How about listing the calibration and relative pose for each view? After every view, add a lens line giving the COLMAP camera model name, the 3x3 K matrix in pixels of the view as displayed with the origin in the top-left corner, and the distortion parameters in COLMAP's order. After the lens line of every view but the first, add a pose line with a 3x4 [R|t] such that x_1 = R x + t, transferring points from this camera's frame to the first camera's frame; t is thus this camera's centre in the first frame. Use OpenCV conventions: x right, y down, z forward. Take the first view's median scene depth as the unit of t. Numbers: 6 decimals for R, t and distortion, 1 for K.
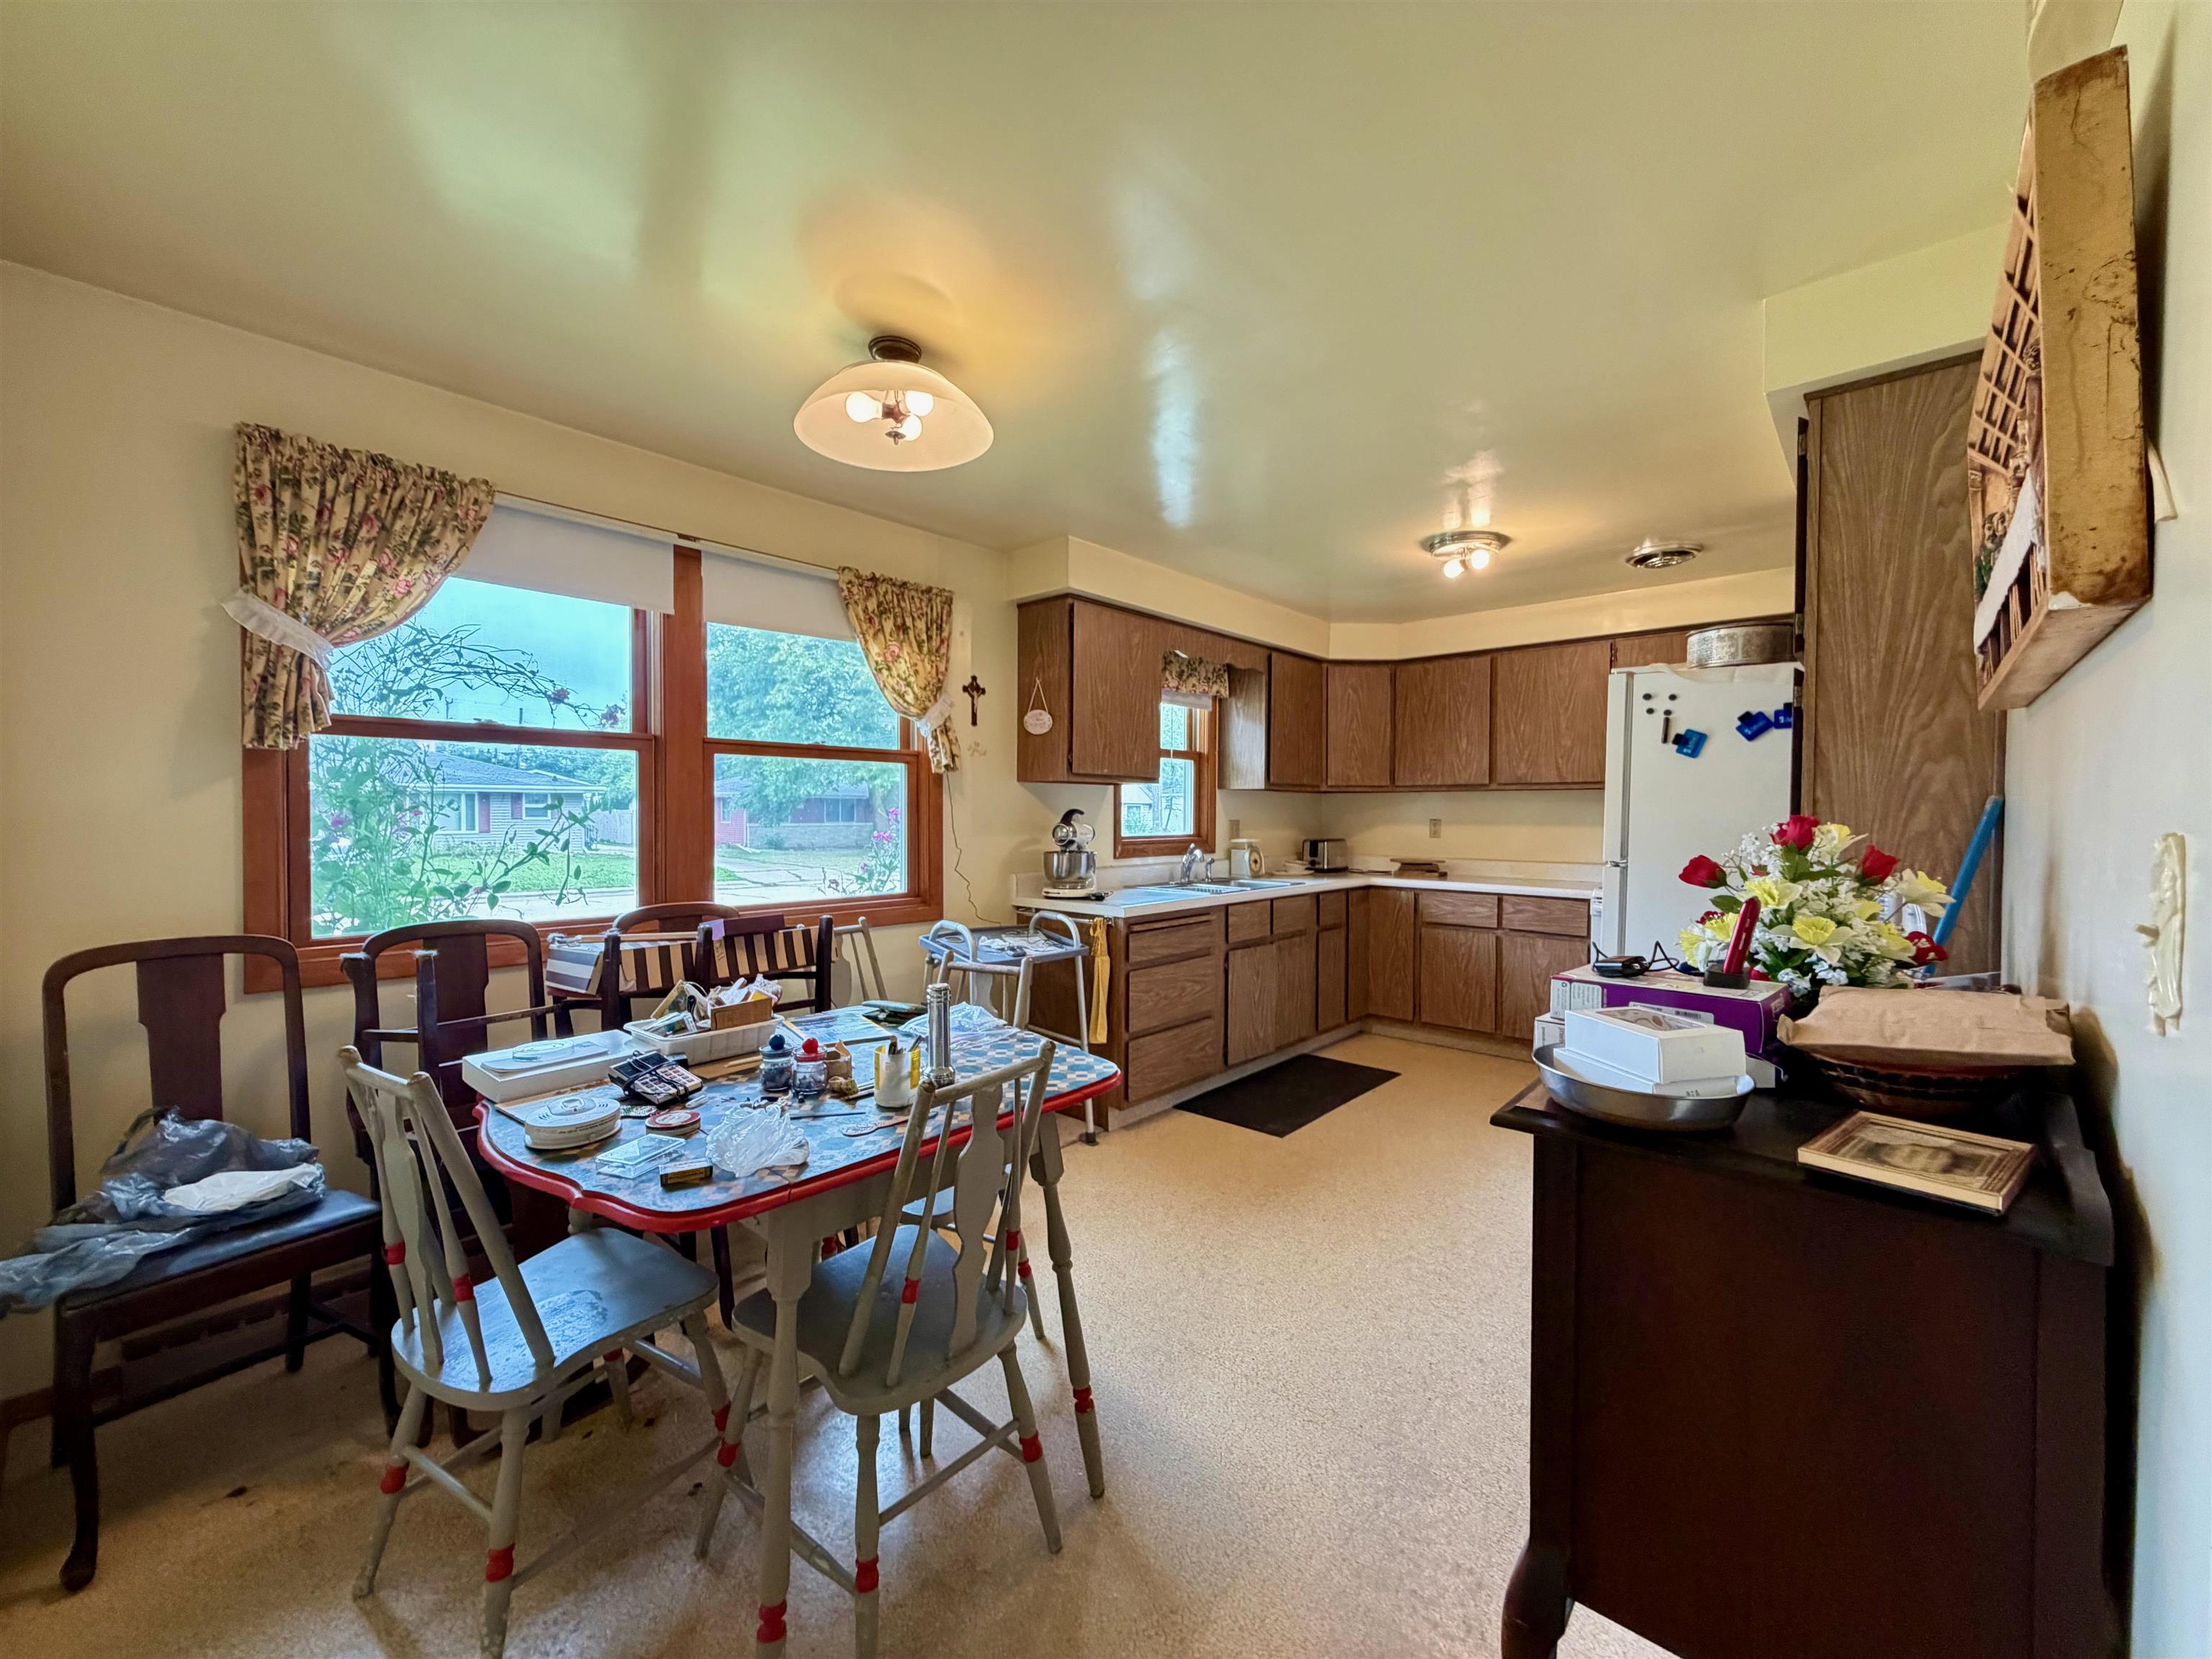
lens RADIAL K [[884.4, 0, 1105.2], [0, 884.4, 827.7], [0, 0, 1]] dist [-0.000678, 0.000264]
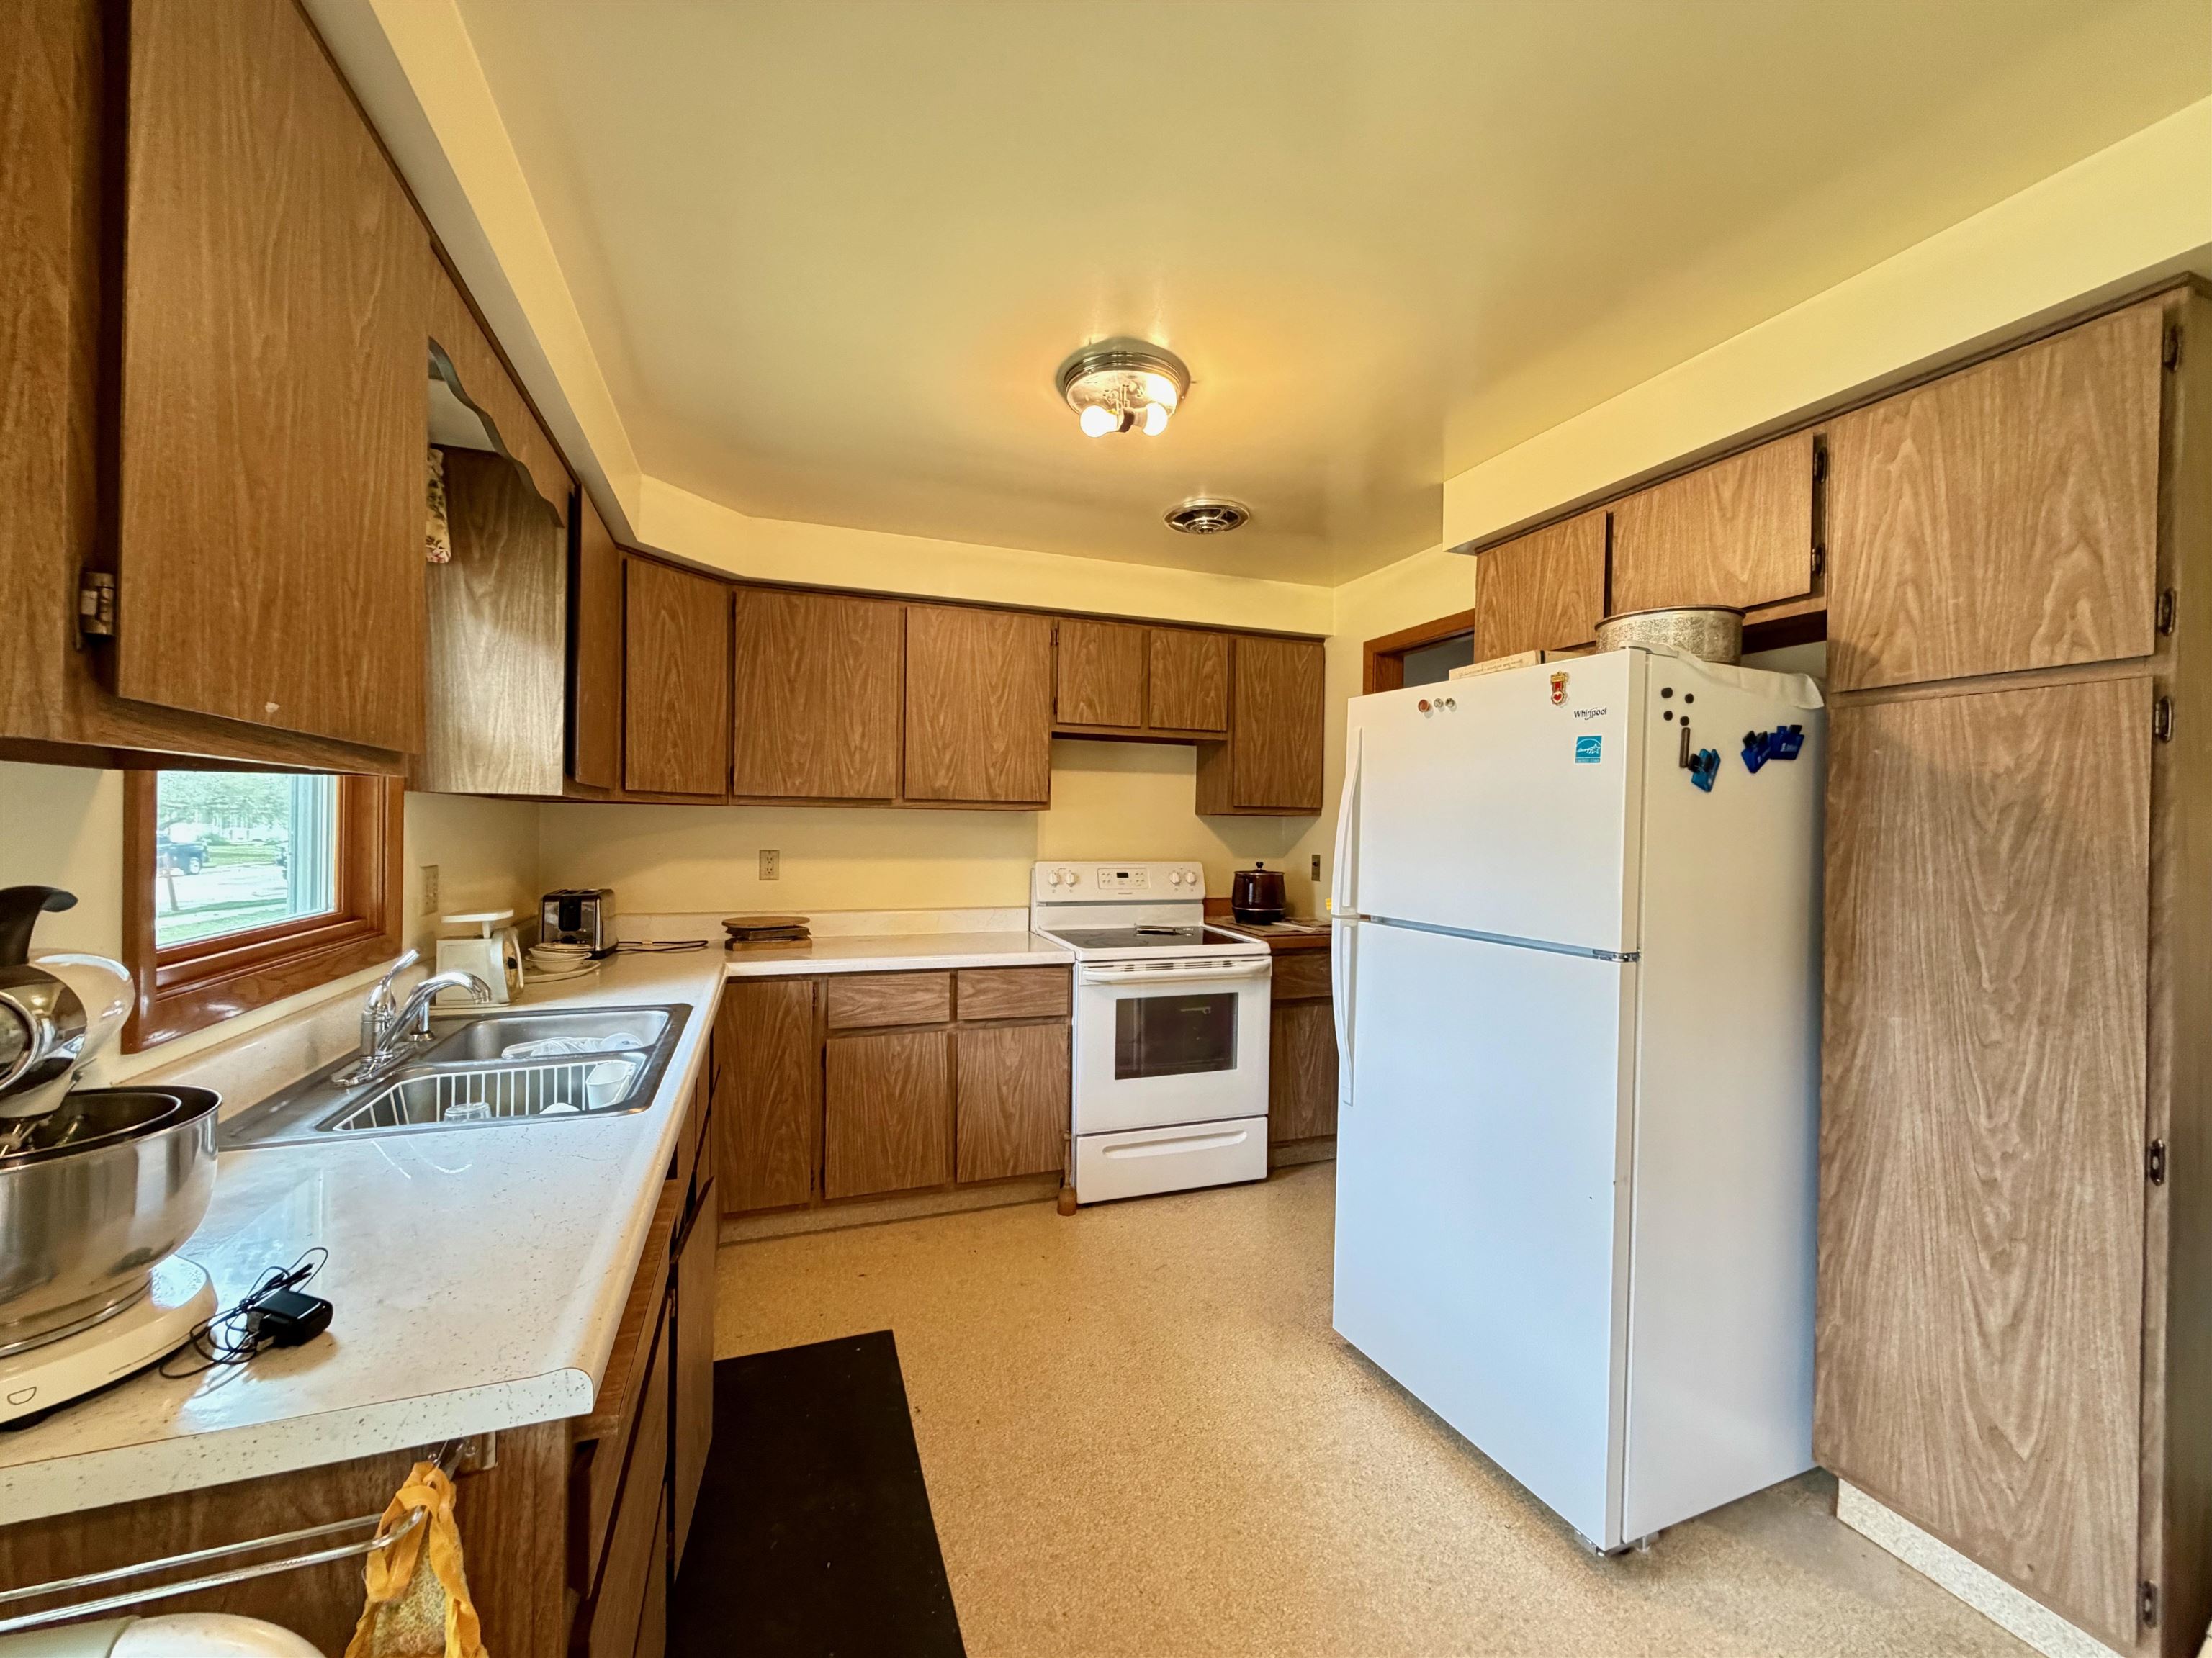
lens RADIAL K [[884.3, 0, 1105.3], [0, 884.3, 823.0], [0, 0, 1]] dist [-0.000678, 0.000264]
pose [[0.464013, 0.005063, 0.885814, -0.081202], [0.003522, 0.999965, -0.007560, -0.027381], [-0.885821, 0.006628, 0.463979, 0.584626]]
